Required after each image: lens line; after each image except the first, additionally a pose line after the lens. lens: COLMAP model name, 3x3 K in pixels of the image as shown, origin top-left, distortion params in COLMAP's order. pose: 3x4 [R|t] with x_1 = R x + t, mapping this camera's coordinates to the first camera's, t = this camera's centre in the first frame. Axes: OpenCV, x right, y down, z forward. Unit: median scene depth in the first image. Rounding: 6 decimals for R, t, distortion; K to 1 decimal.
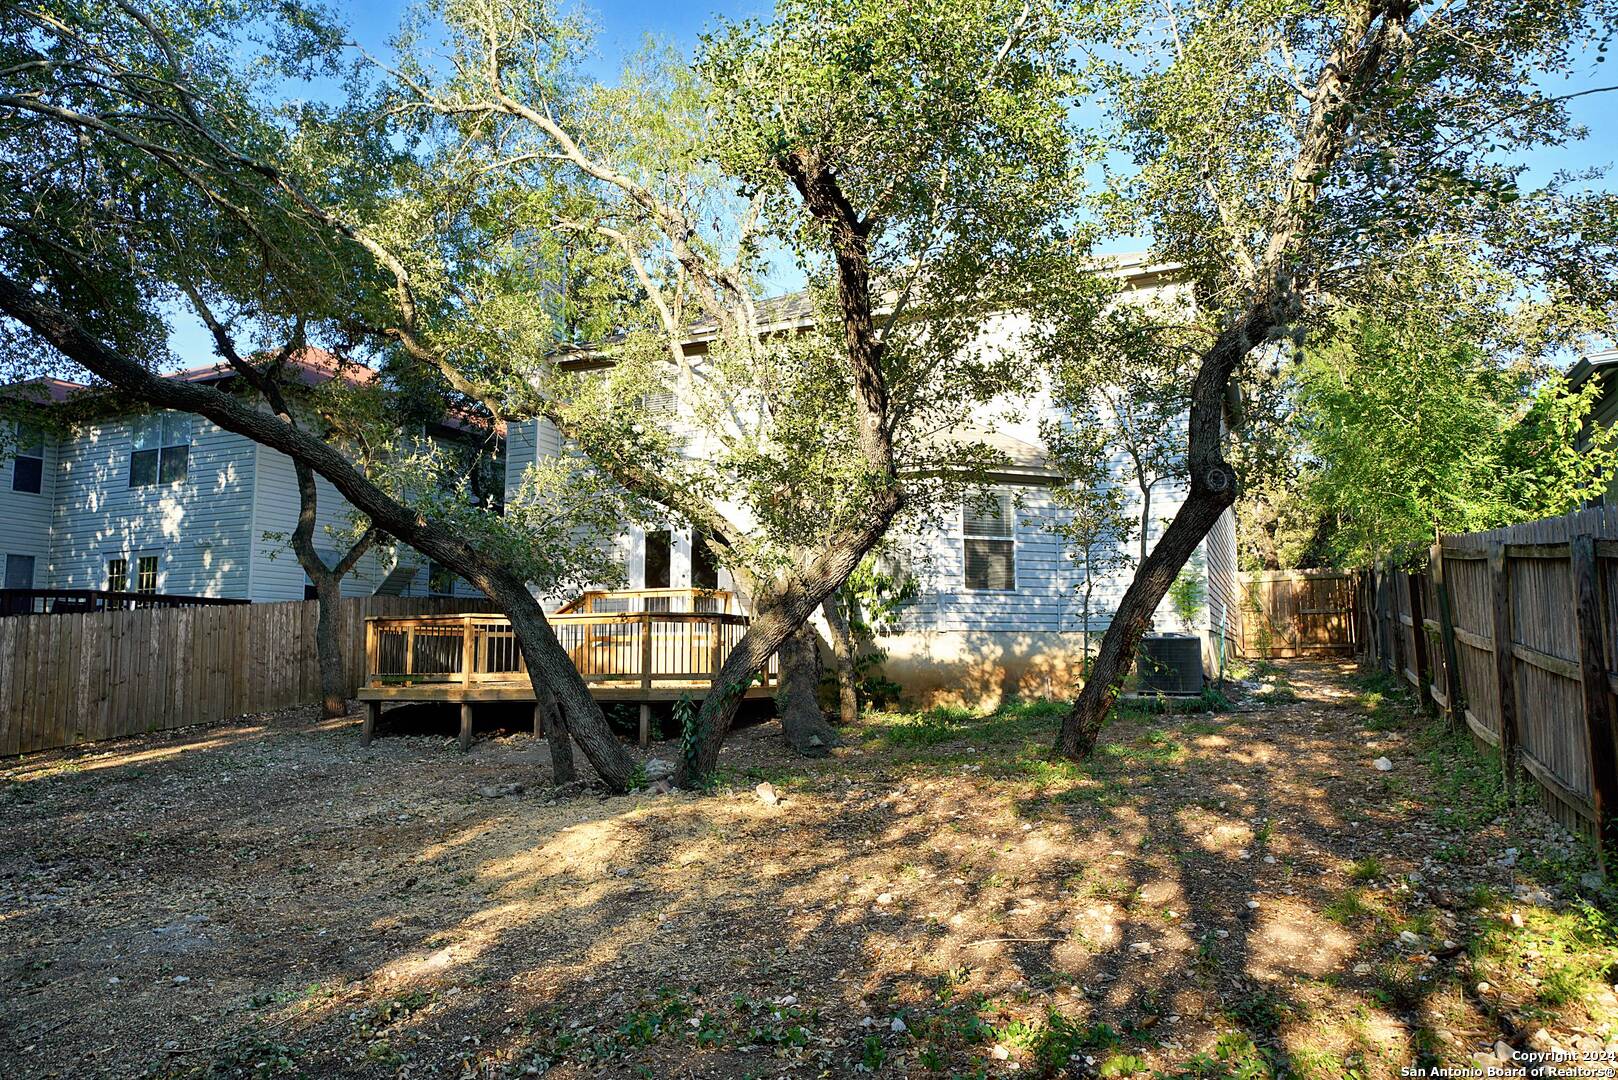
lens RADIAL K [[1051.6, 0, 790.0], [0, 1051.6, 539.3], [0, 0, 1]] dist [0.034430, 0.001725]
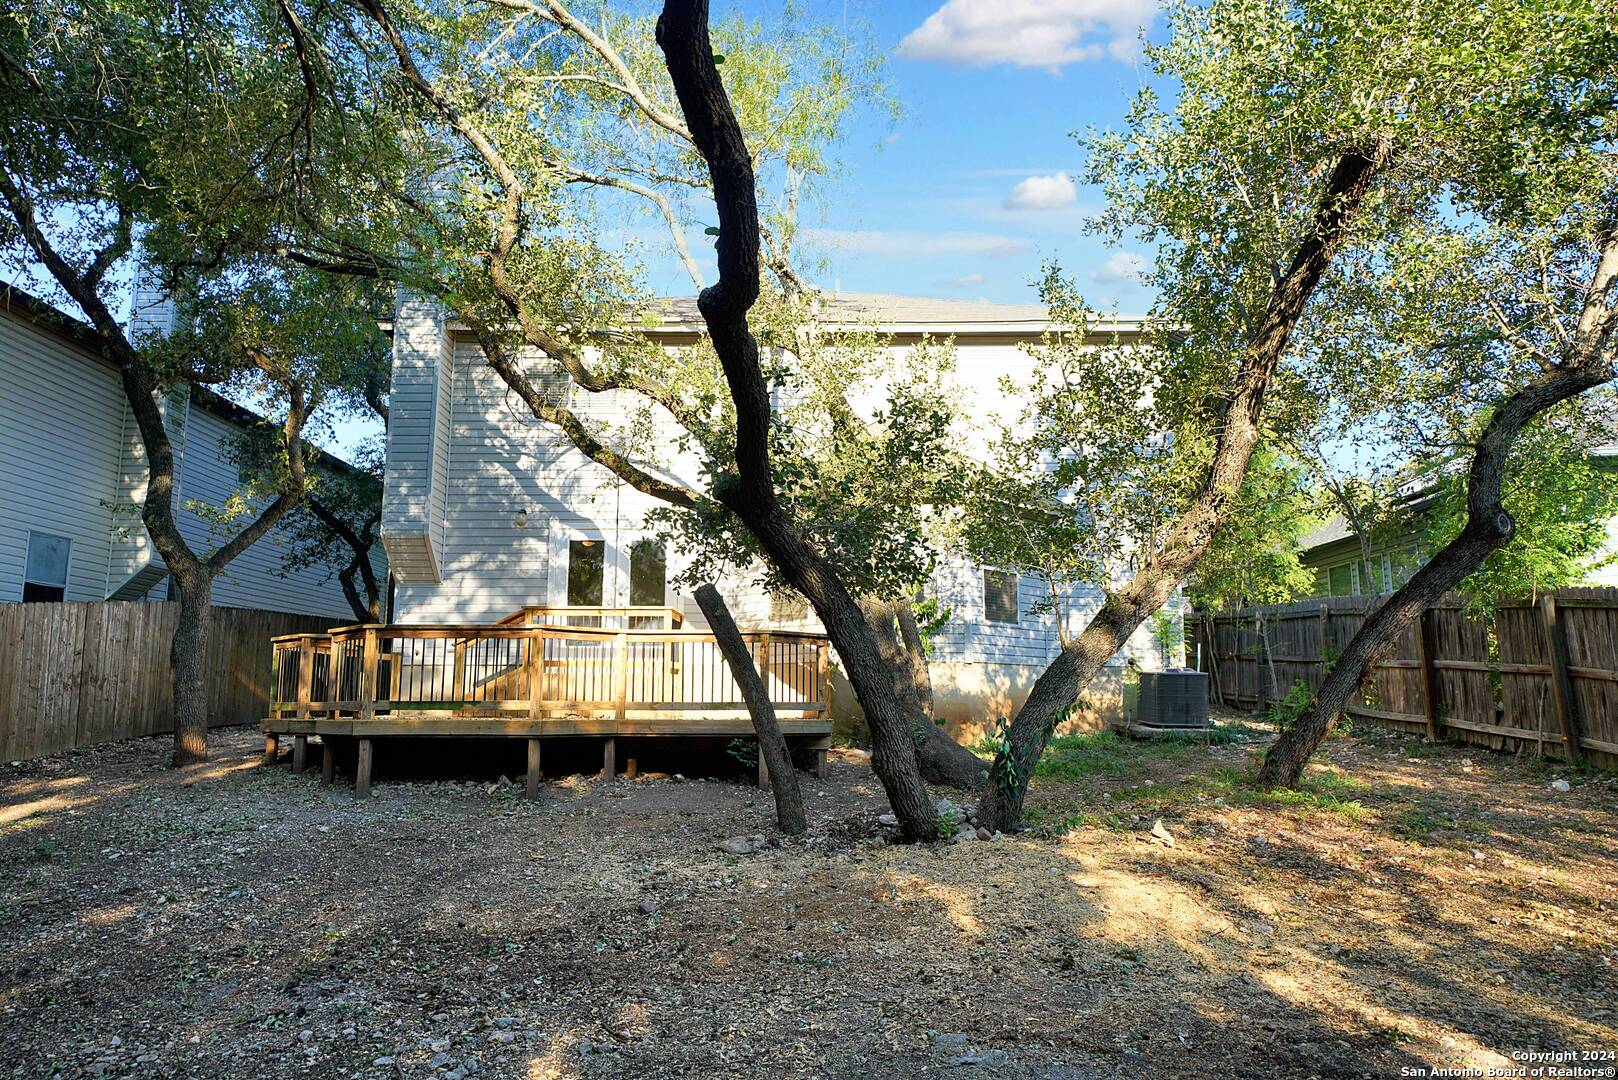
lens RADIAL K [[1051.6, 0, 803.8], [0, 1051.6, 548.6], [0, 0, 1]] dist [0.034430, 0.001725]
pose [[0.909729, 0.067153, 0.409736, -0.395530], [-0.055941, 0.997660, -0.039303, 0.029318], [-0.411417, 0.012834, 0.911357, 0.170421]]
